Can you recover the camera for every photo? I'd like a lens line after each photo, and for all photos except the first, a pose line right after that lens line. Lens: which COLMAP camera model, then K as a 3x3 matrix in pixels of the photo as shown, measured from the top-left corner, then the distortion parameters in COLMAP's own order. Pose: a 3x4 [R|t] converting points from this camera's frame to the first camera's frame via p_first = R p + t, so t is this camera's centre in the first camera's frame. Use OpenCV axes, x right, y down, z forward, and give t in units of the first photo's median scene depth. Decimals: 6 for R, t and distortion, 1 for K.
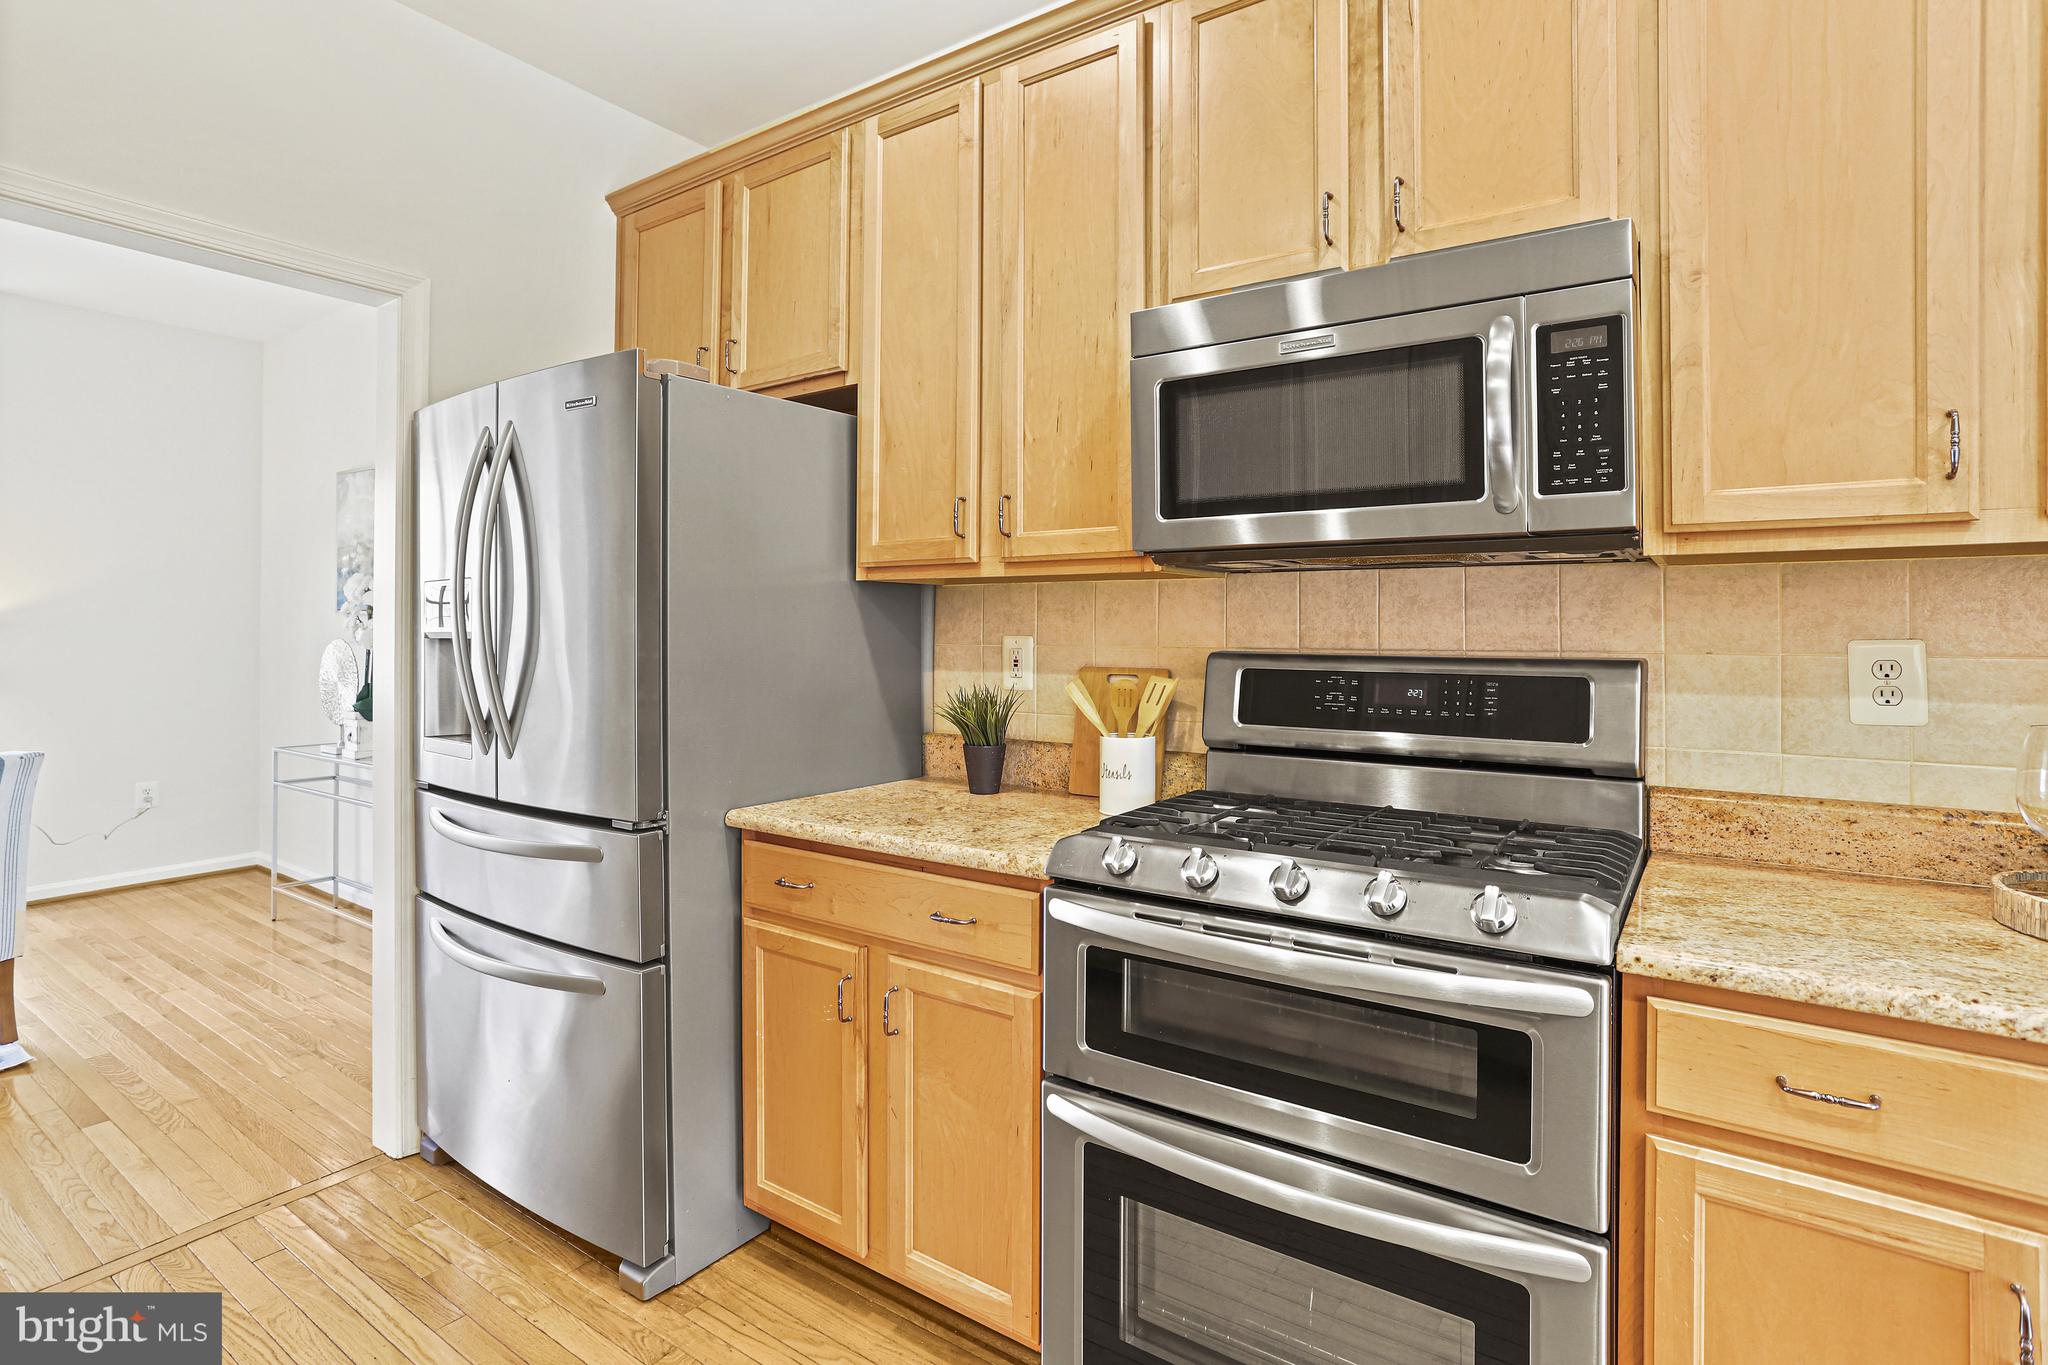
lens RADIAL K [[998.7, 0, 1024.5], [0, 998.7, 614.9], [0, 0, 1]] dist [-0.027875, 0.004969]
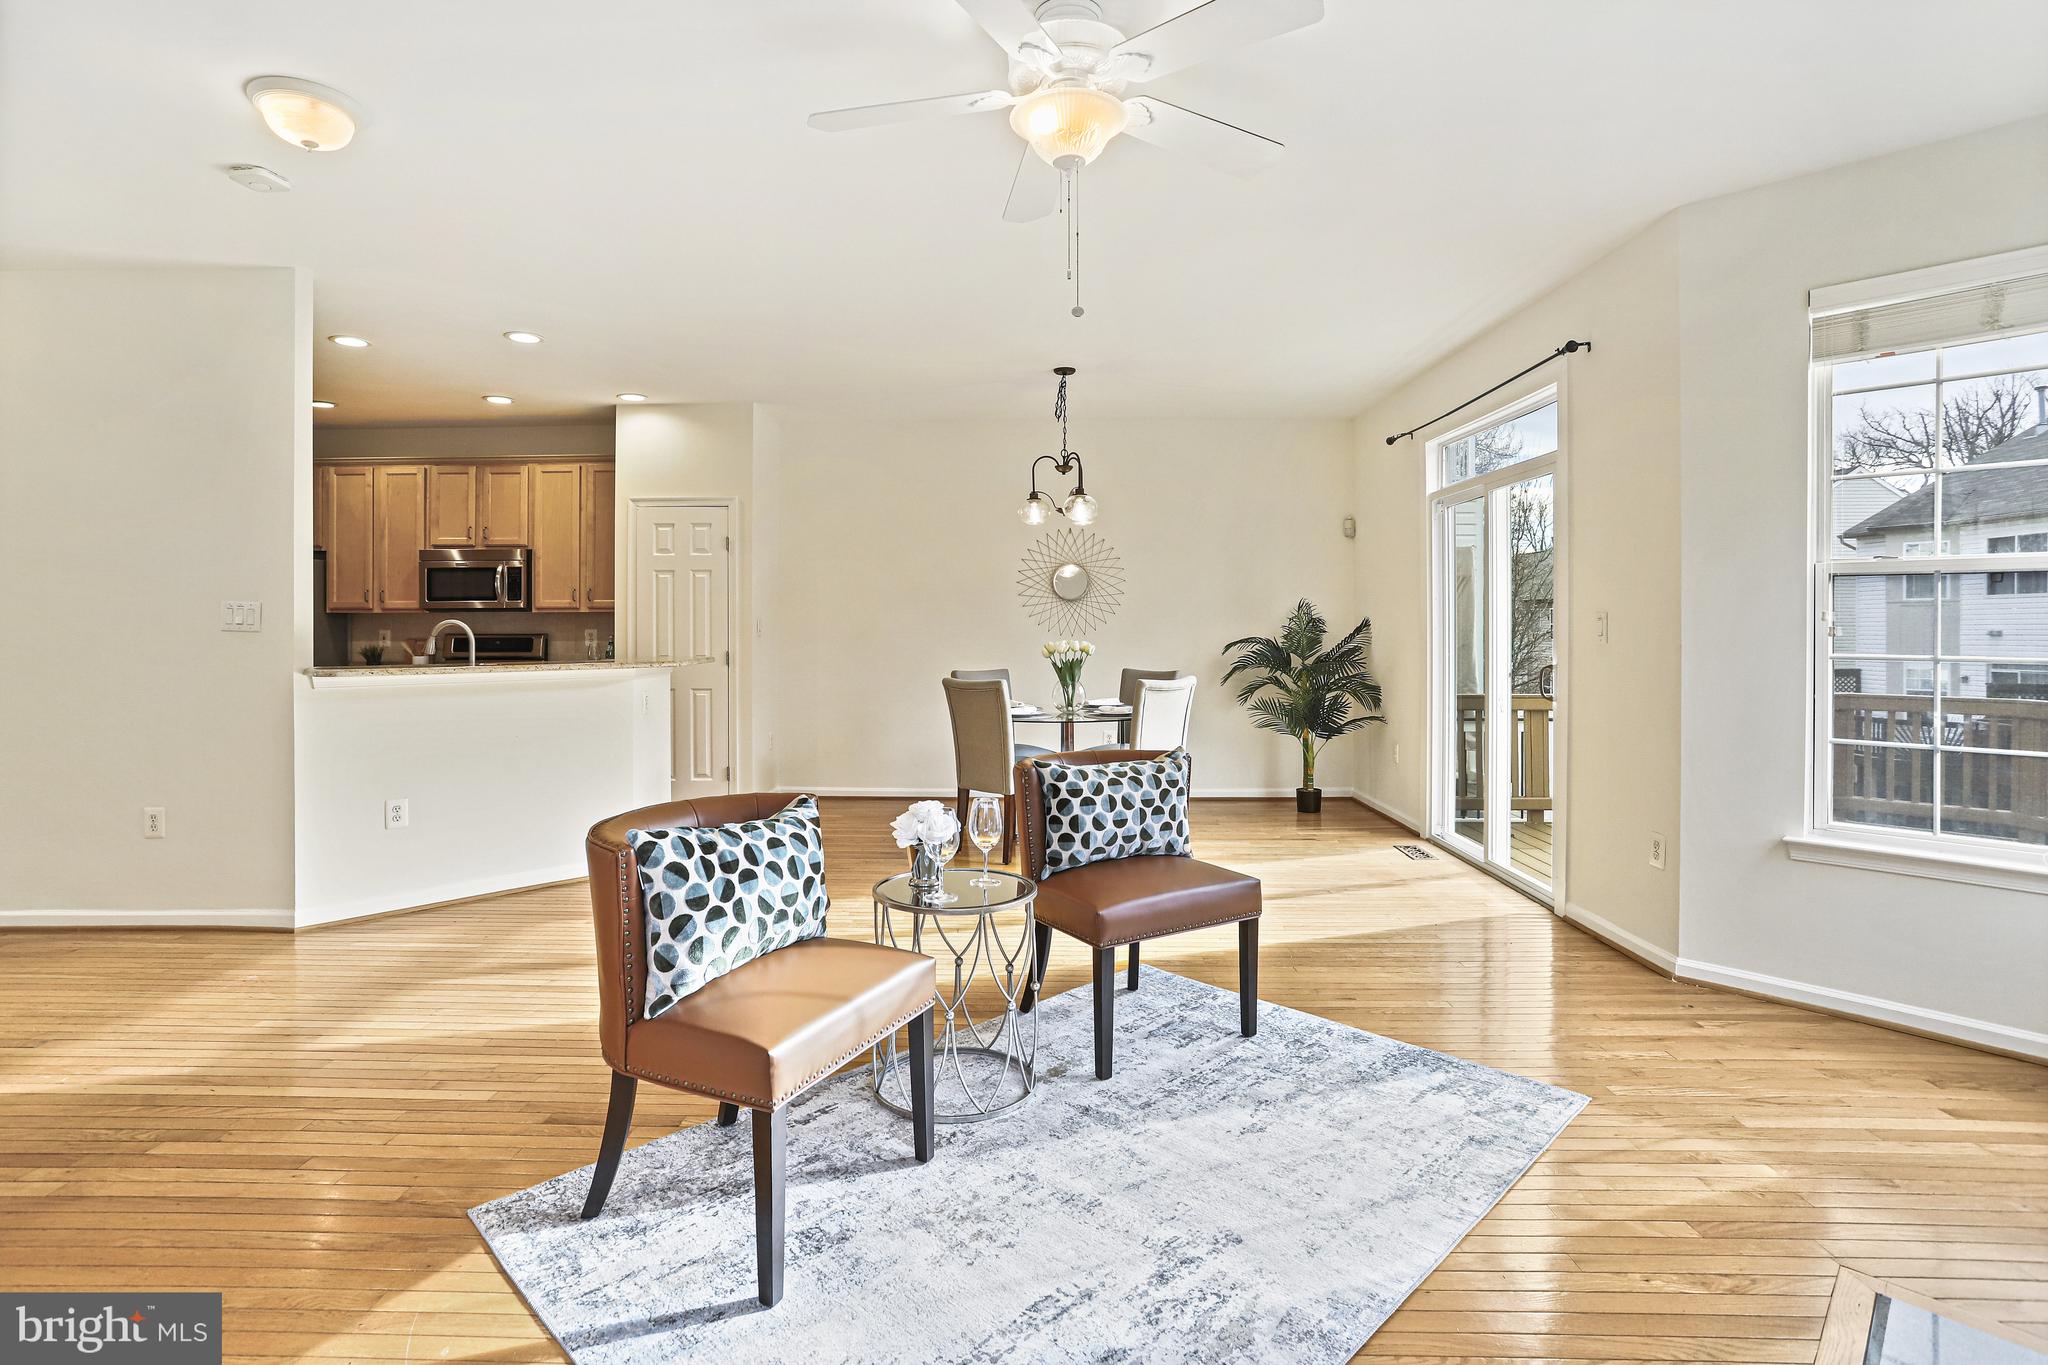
lens RADIAL K [[998.7, 0, 979.9], [0, 998.7, 629.3], [0, 0, 1]] dist [-0.027875, 0.004969]
pose [[0.848696, -0.002095, 0.528876, -0.068533], [-0.005041, 0.999915, 0.012050, -0.029625], [-0.528857, -0.012893, 0.848613, -2.867991]]
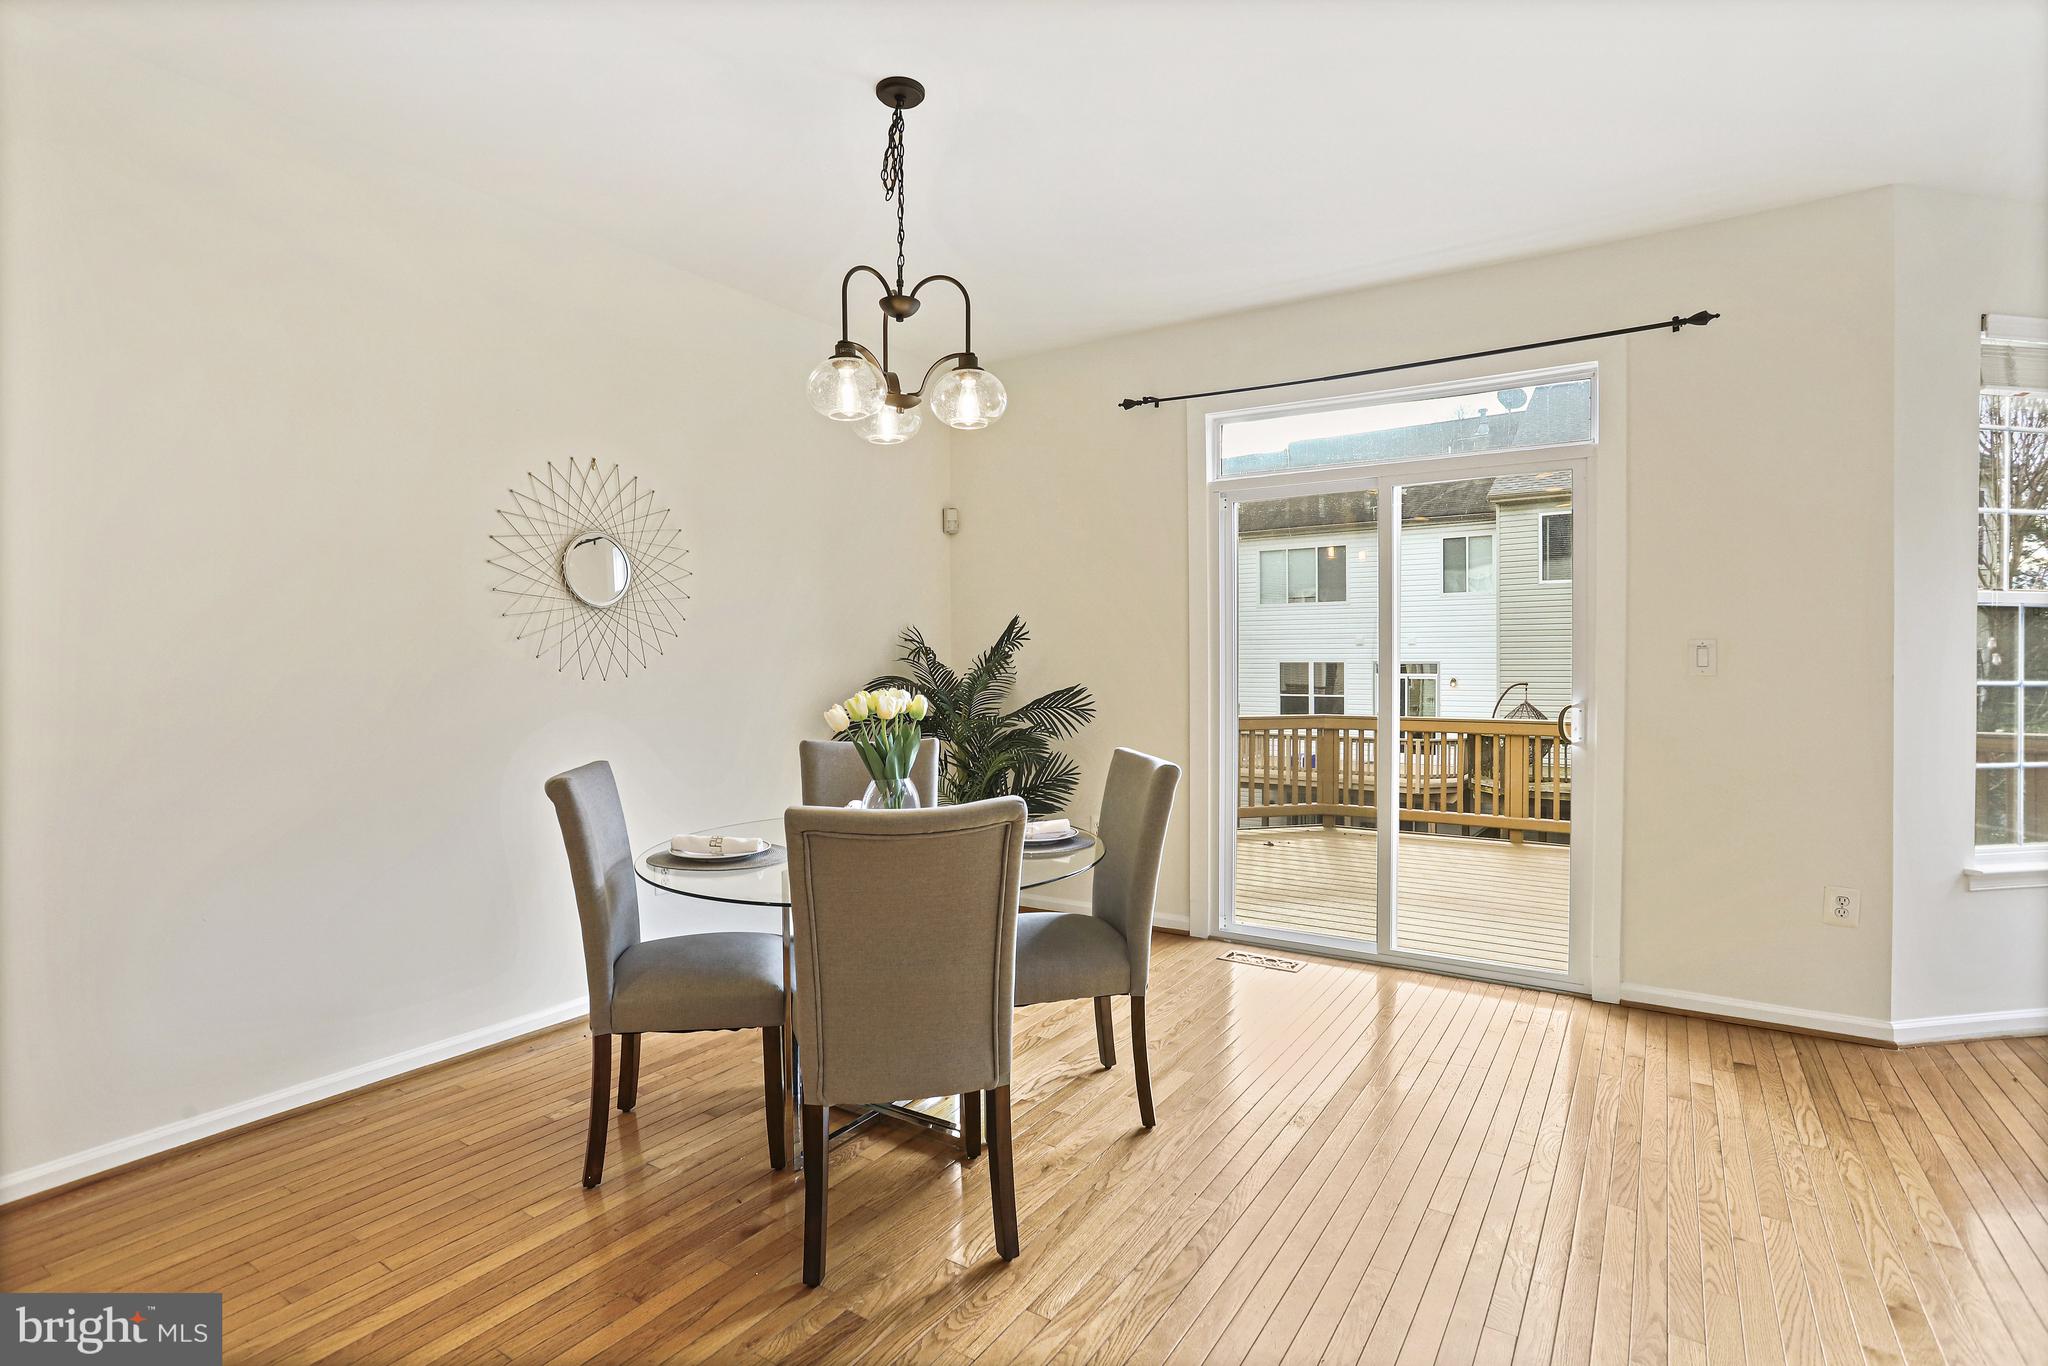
lens RADIAL K [[998.7, 0, 1017.7], [0, 998.7, 673.9], [0, 0, 1]] dist [-0.027875, 0.004969]
pose [[-0.015751, -0.014041, 0.999777, 0.317269], [-0.005672, 0.999887, 0.013953, -0.005650], [-0.999860, -0.005451, -0.015829, -0.905935]]
